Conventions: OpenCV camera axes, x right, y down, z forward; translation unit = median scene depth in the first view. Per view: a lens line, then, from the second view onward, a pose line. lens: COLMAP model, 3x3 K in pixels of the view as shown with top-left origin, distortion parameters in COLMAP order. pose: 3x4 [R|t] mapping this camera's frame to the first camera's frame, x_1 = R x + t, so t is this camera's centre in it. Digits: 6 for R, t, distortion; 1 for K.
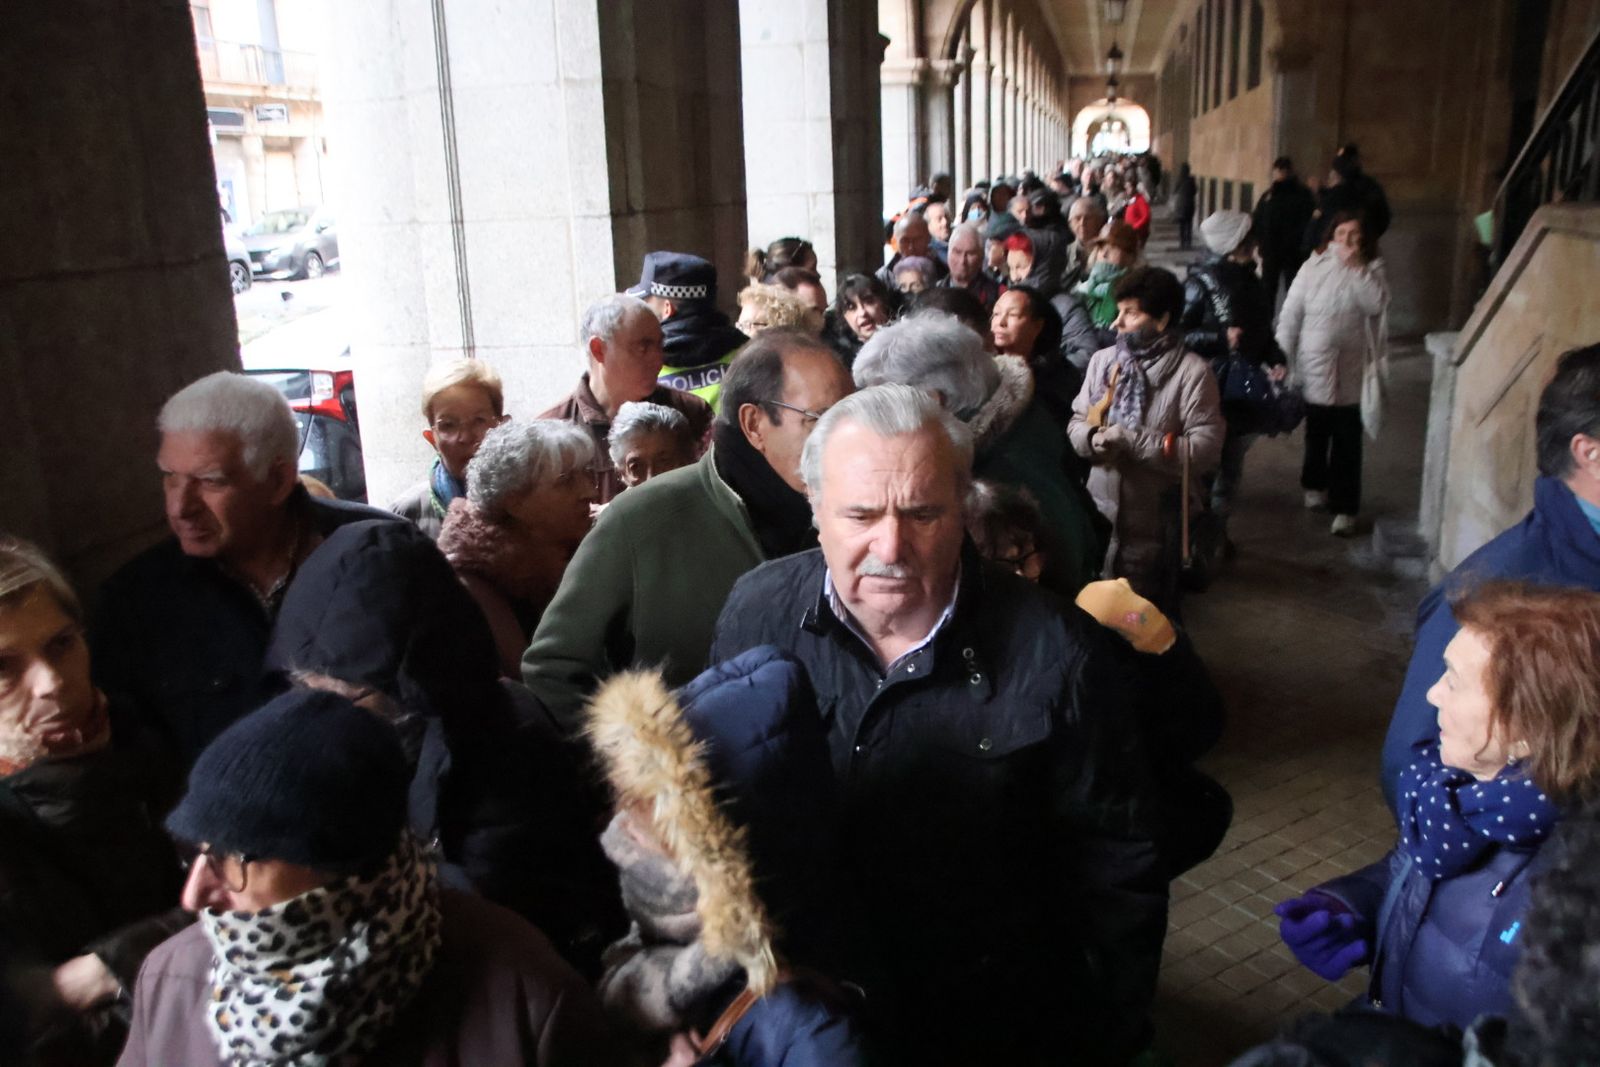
lens RADIAL K [[1354.3, 0, 798.3], [0, 1354.3, 570.4], [0, 0, 1]] dist [-0.154947, 0.179941]
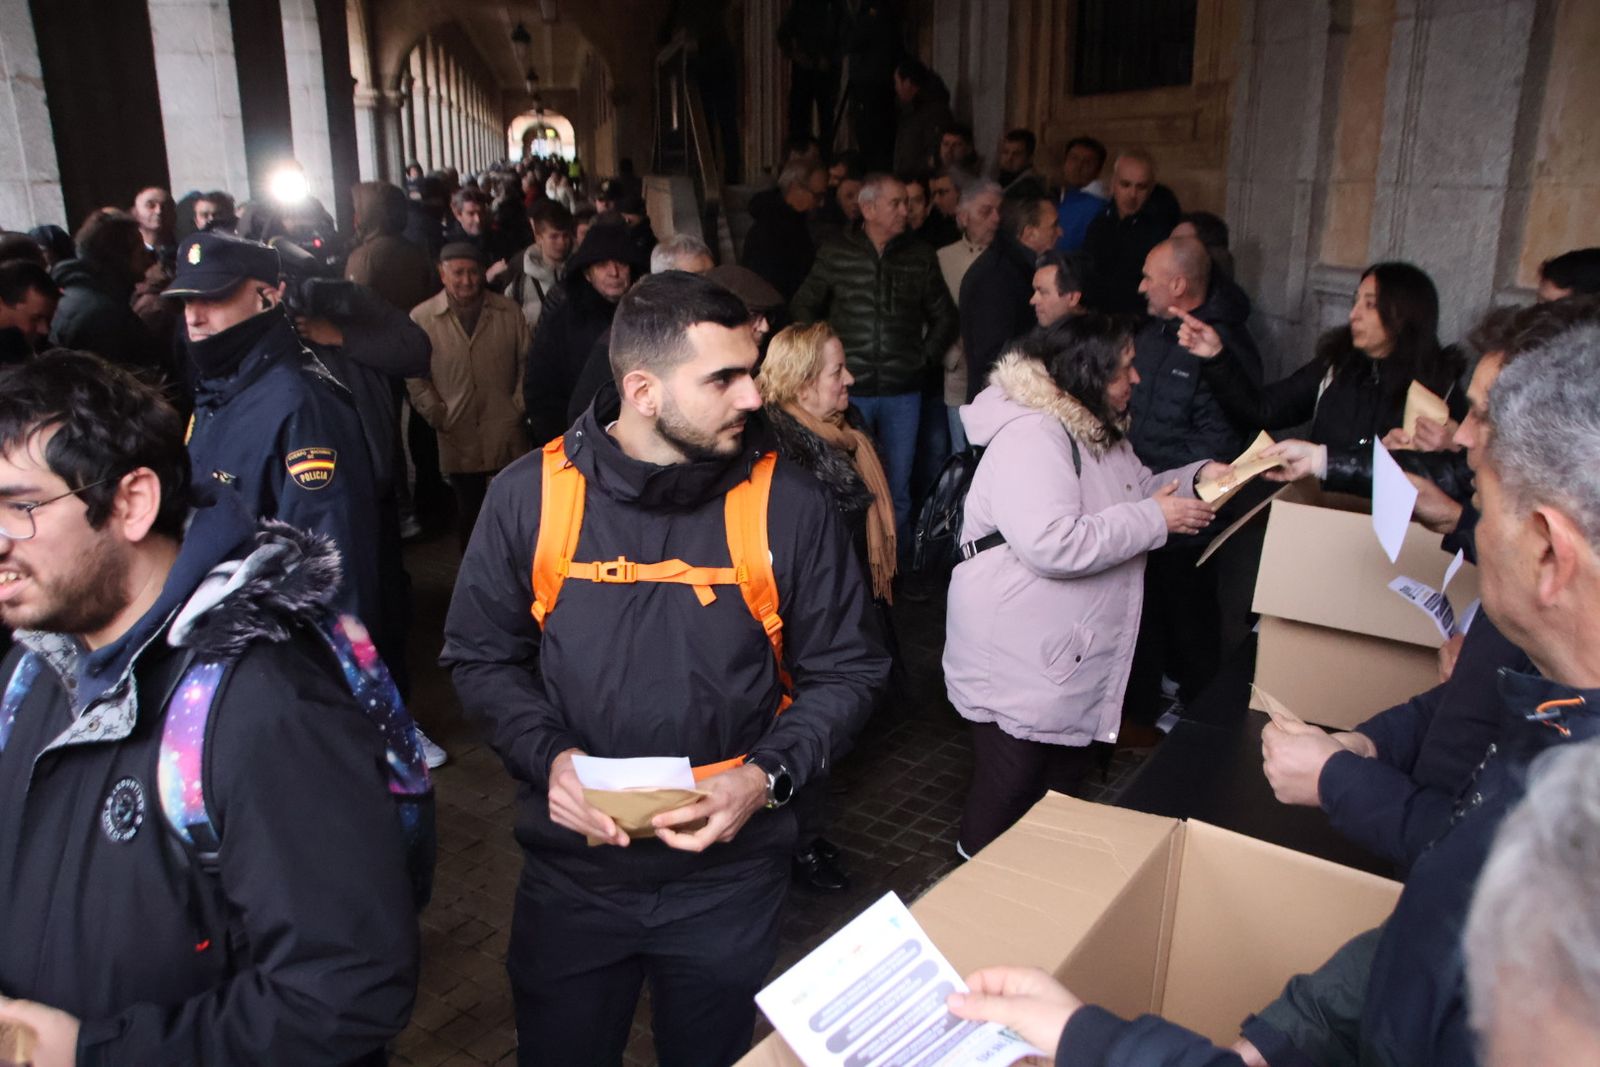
lens RADIAL K [[1354.3, 0, 798.3], [0, 1354.3, 570.4], [0, 0, 1]] dist [-0.154947, 0.179941]
pose [[0.923465, -0.071728, 0.376918, -0.027056], [0.072922, 0.997276, 0.011121, 0.068077], [-0.376689, 0.017216, 0.926180, -0.216750]]
